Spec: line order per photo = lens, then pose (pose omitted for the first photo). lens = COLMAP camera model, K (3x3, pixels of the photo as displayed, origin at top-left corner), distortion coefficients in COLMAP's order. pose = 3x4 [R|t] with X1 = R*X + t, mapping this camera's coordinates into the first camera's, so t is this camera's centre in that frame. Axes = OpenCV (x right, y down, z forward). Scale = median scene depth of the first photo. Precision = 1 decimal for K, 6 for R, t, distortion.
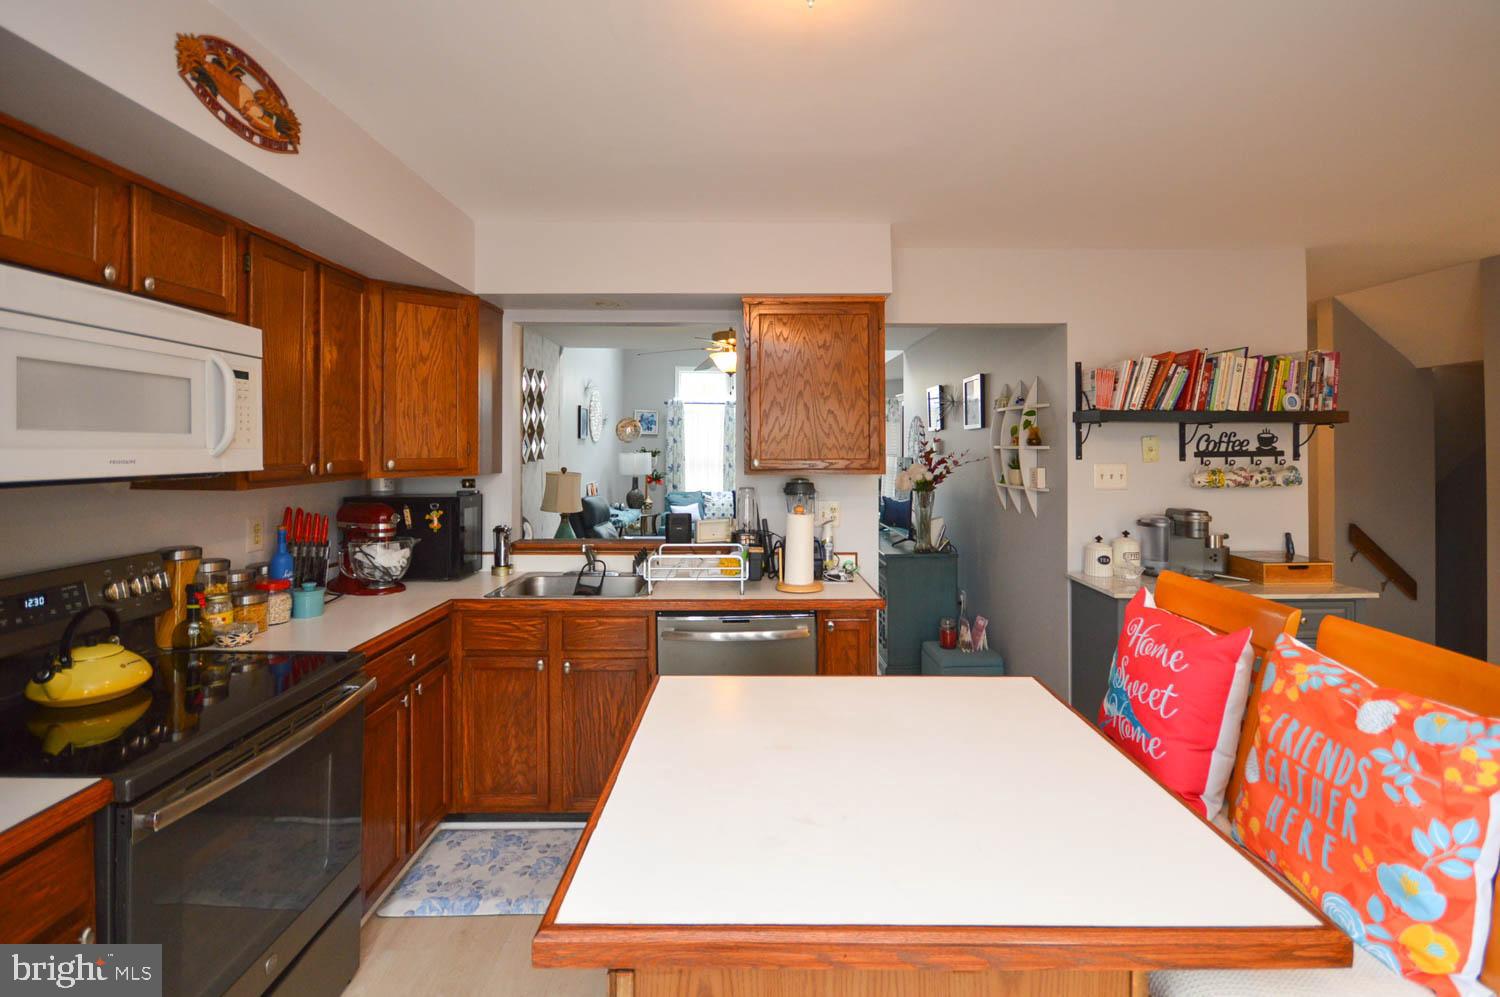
lens RADIAL K [[677.6, 0, 777.6], [0, 677.6, 441.4], [0, 0, 1]] dist [-0.000044, -0.000097]
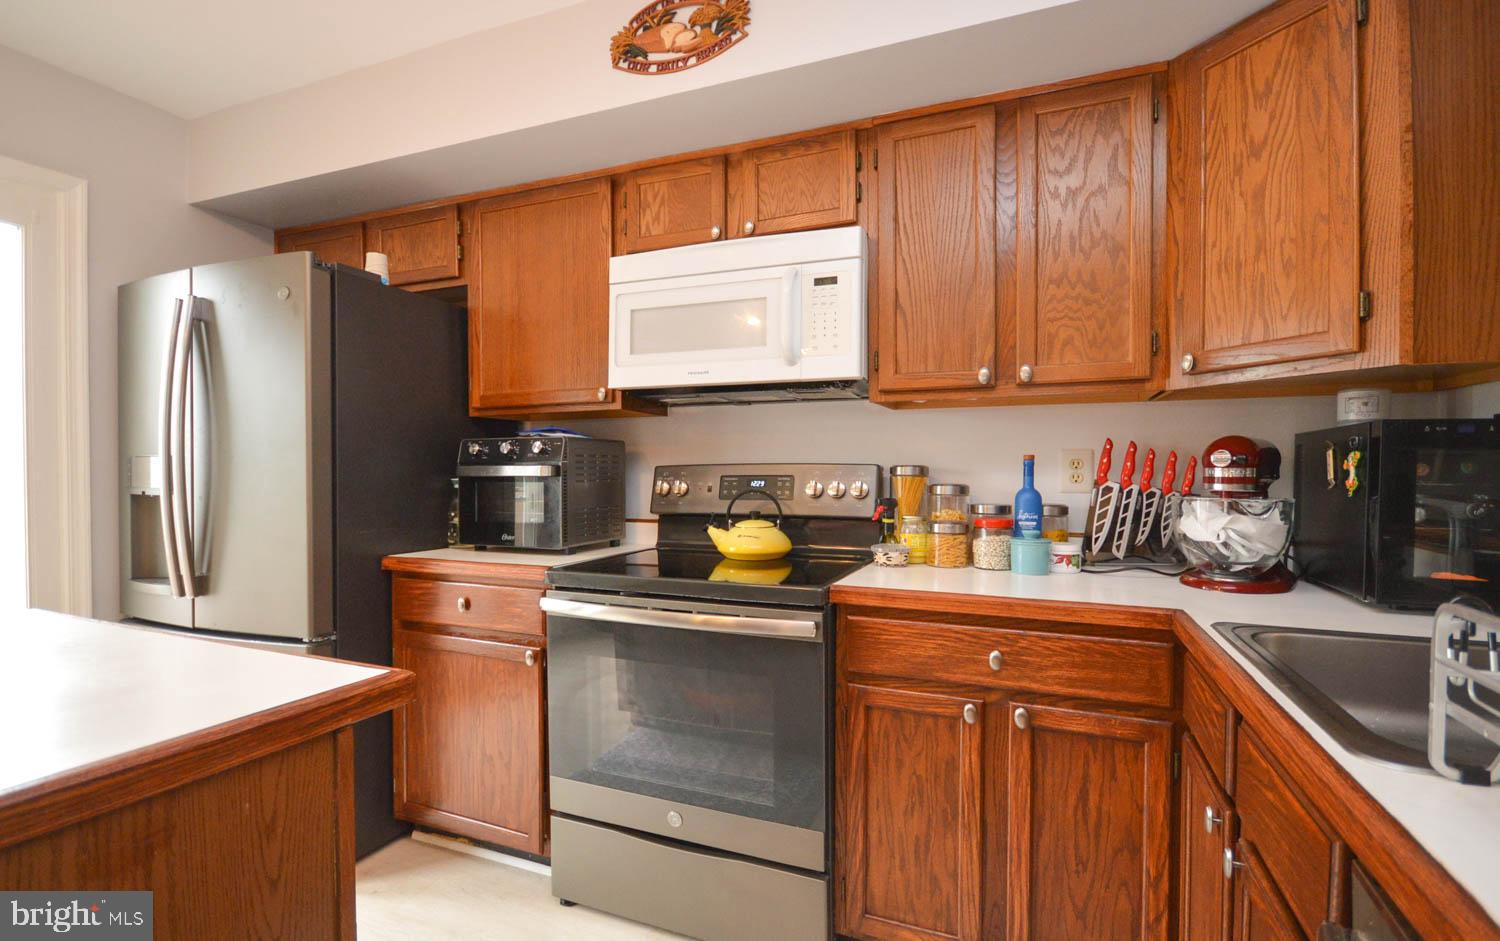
lens RADIAL K [[688.8, 0, 729.1], [0, 688.8, 482.3], [0, 0, 1]] dist [-0.002814, -0.000585]
pose [[-0.418864, 0.018611, -0.907858, 0.118459], [0.011484, 0.999819, 0.015198, 0.115727], [0.907977, -0.004060, -0.419001, 0.837726]]
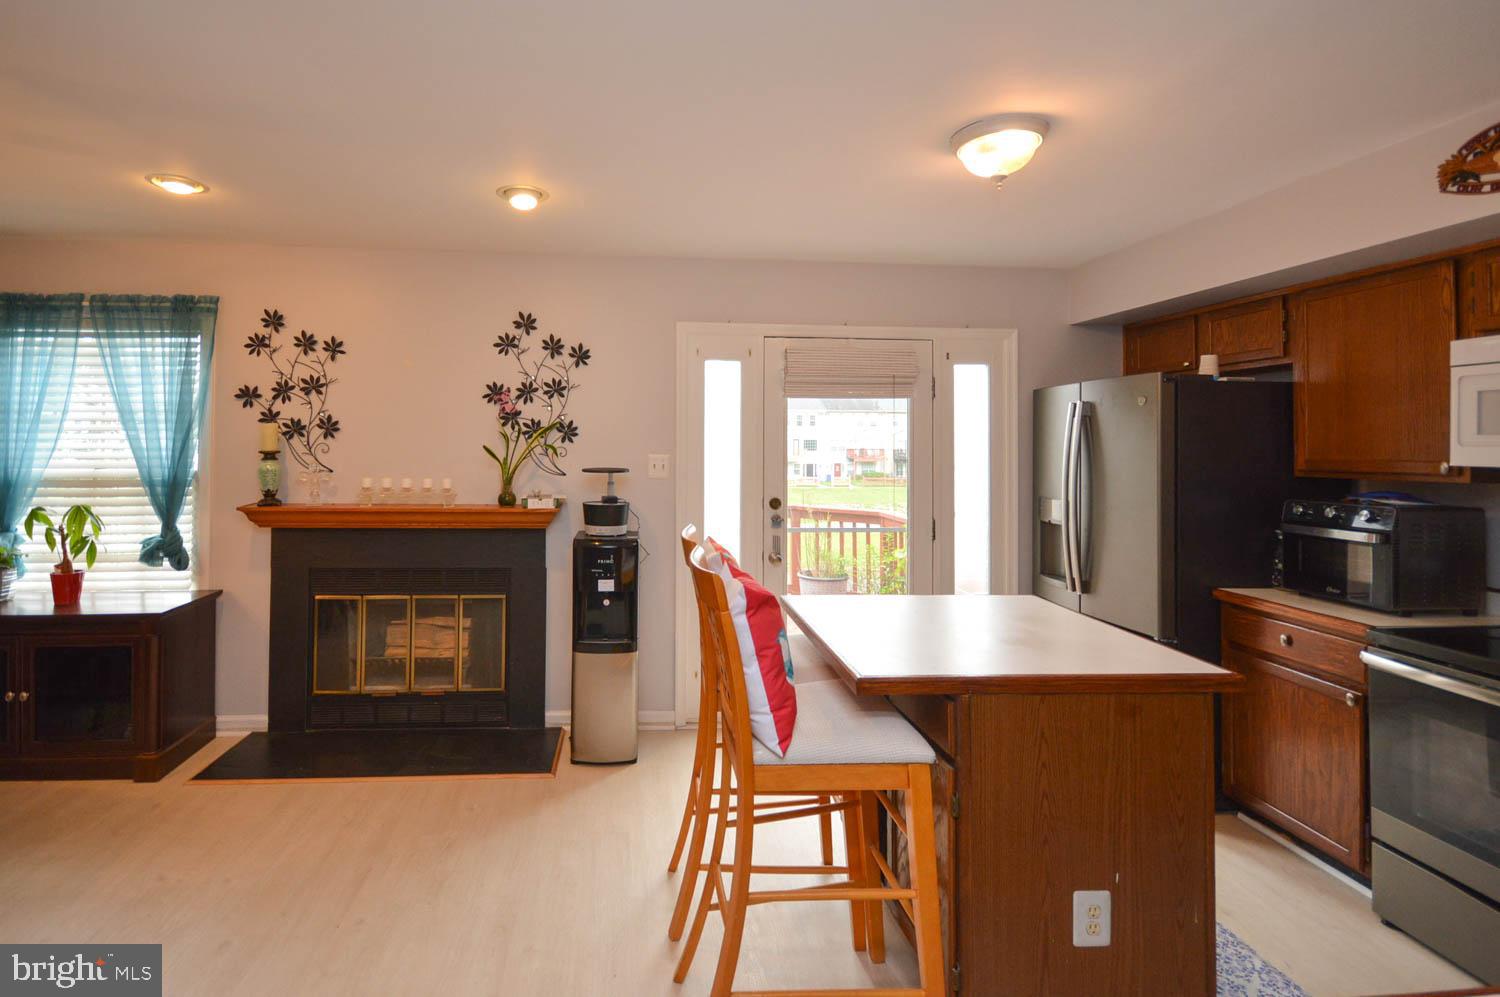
lens RADIAL K [[723.8, 0, 691.0], [0, 723.8, 419.3], [0, 0, 1]] dist [0.003778, -0.008708]
pose [[-0.997855, -0.014137, -0.063921, 0.403131], [-0.011523, 0.999090, -0.041072, 0.017364], [0.064443, -0.040247, -0.997109, 1.162280]]
